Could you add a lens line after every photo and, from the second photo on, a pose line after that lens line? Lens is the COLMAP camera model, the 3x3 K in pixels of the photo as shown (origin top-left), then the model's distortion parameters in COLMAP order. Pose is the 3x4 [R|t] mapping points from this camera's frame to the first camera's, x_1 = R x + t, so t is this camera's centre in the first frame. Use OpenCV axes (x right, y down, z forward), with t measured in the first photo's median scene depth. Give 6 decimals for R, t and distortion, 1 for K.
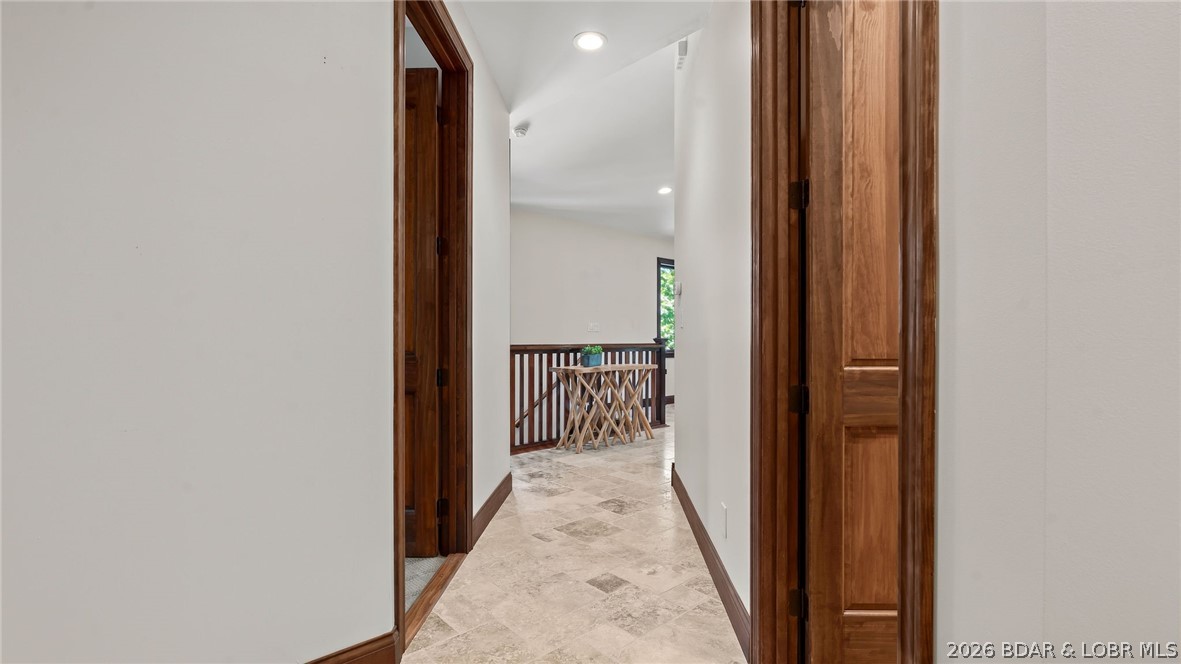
lens RADIAL K [[533.0, 0, 590.5], [0, 533.0, 333.9], [0, 0, 1]] dist [0.002021, -0.000018]
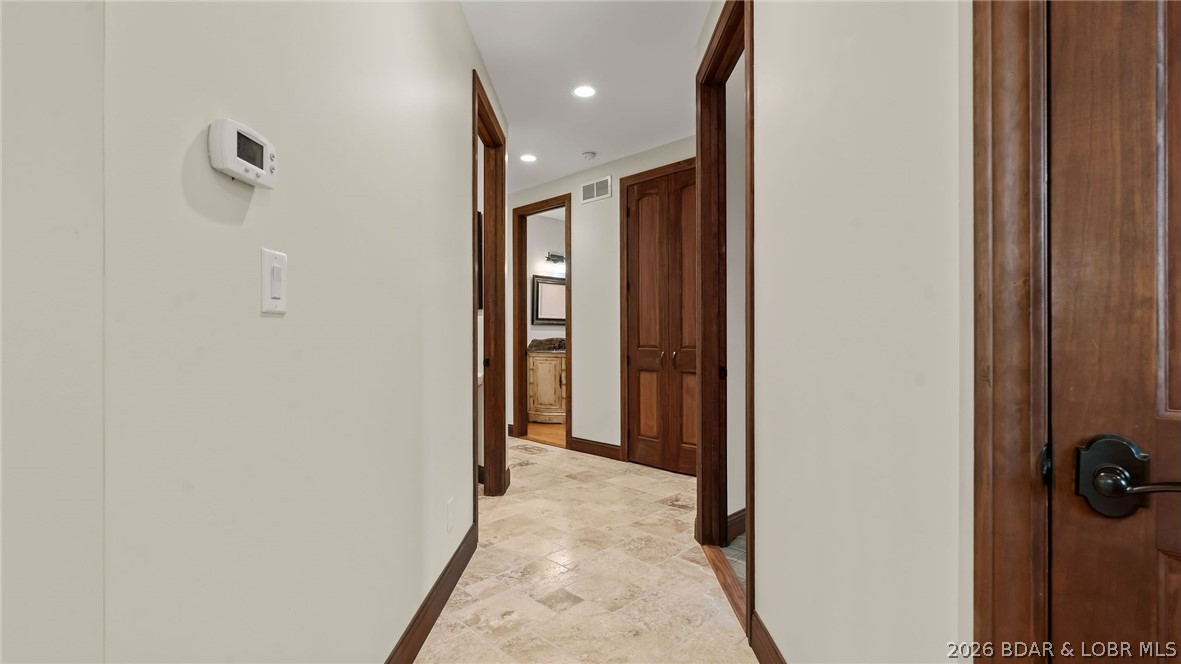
lens RADIAL K [[533.0, 0, 598.2], [0, 533.0, 332.5], [0, 0, 1]] dist [0.002021, -0.000018]
pose [[-0.999052, 0.001875, -0.043492, 0.006078], [0.002199, 0.999970, -0.007400, 0.001804], [0.043477, -0.007488, -0.999026, 2.032981]]
